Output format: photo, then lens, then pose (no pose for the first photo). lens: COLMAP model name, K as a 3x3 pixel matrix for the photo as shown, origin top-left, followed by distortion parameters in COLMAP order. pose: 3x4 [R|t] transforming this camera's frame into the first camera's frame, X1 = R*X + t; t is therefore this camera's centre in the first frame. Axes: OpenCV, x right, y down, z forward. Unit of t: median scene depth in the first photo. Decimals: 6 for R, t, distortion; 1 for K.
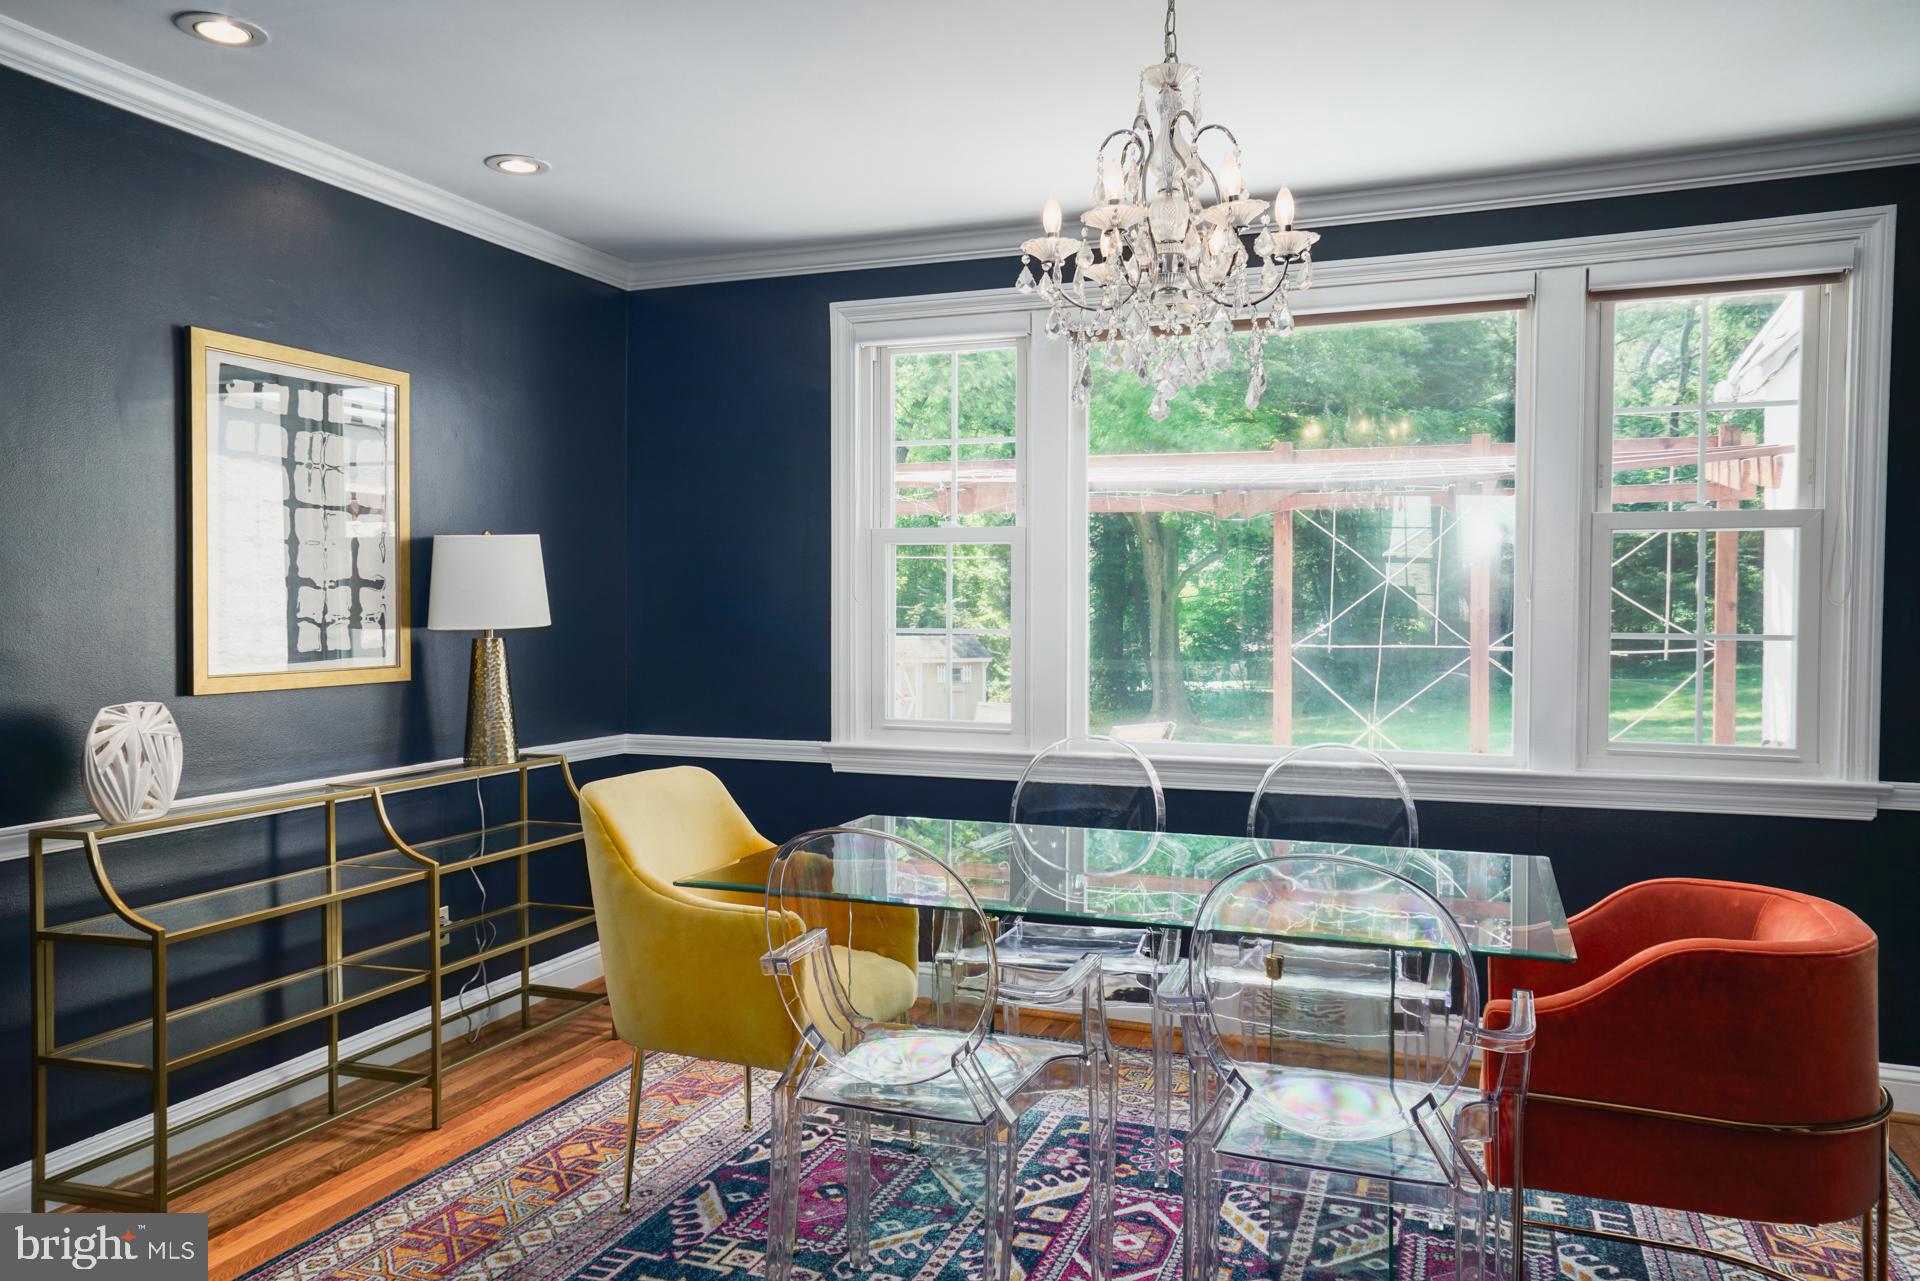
lens RADIAL K [[1402.7, 0, 957.6], [0, 1402.7, 648.5], [0, 0, 1]] dist [0.011727, 0.002543]
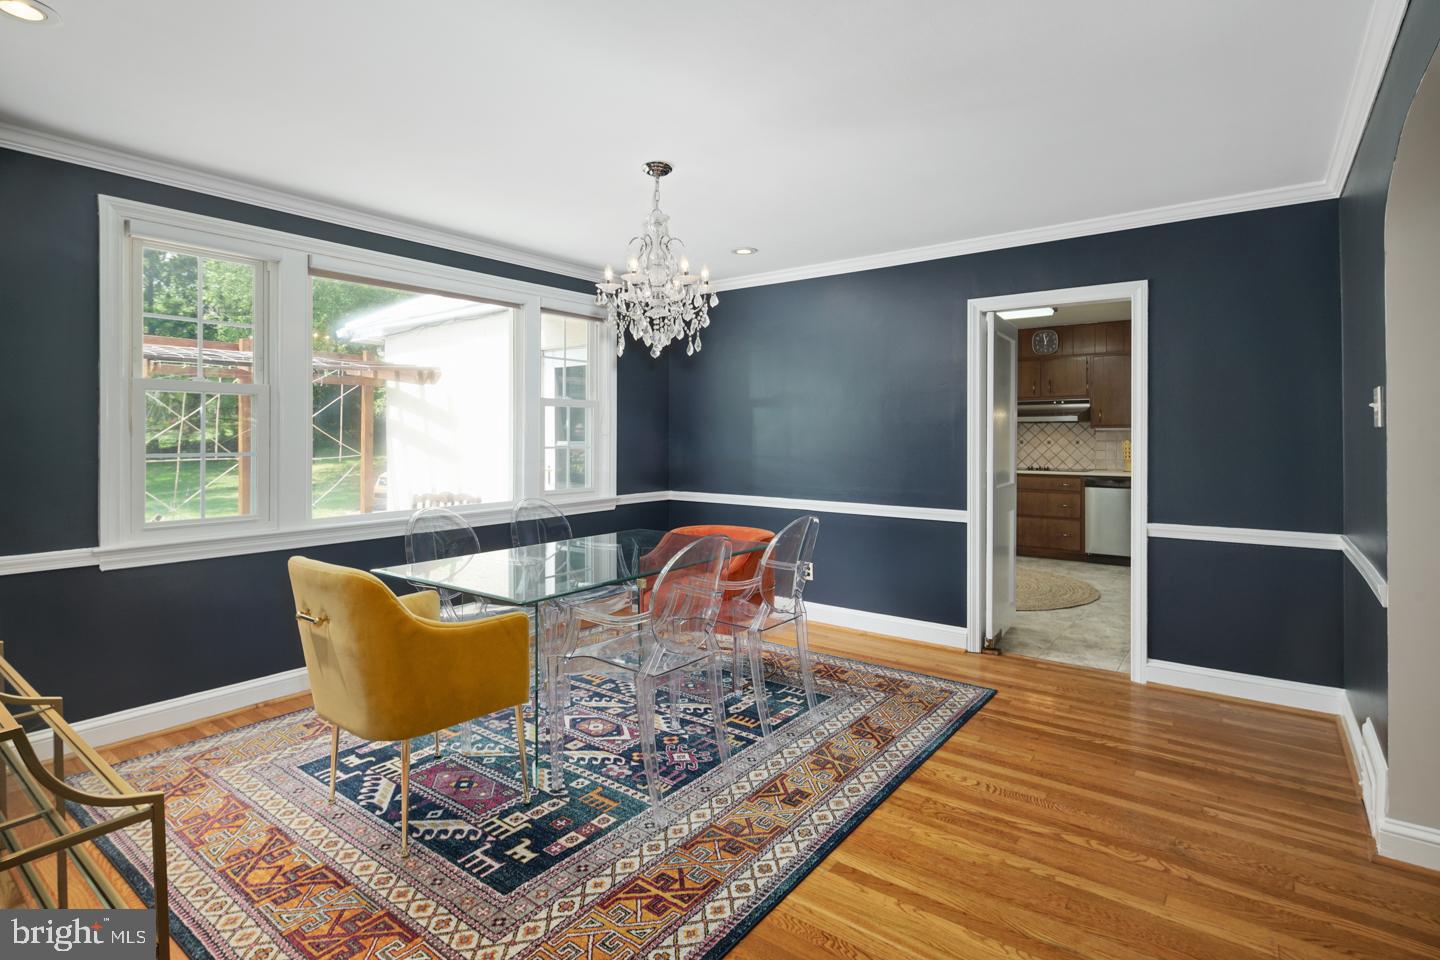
lens RADIAL K [[706.4, 0, 714.5], [0, 706.4, 439.7], [0, 0, 1]] dist [0.000003, -0.000503]
pose [[0.280023, -0.008738, 0.959954, -0.829022], [0.028298, 0.999599, 0.000844, -0.020329], [-0.959576, 0.026928, 0.280158, 0.469992]]
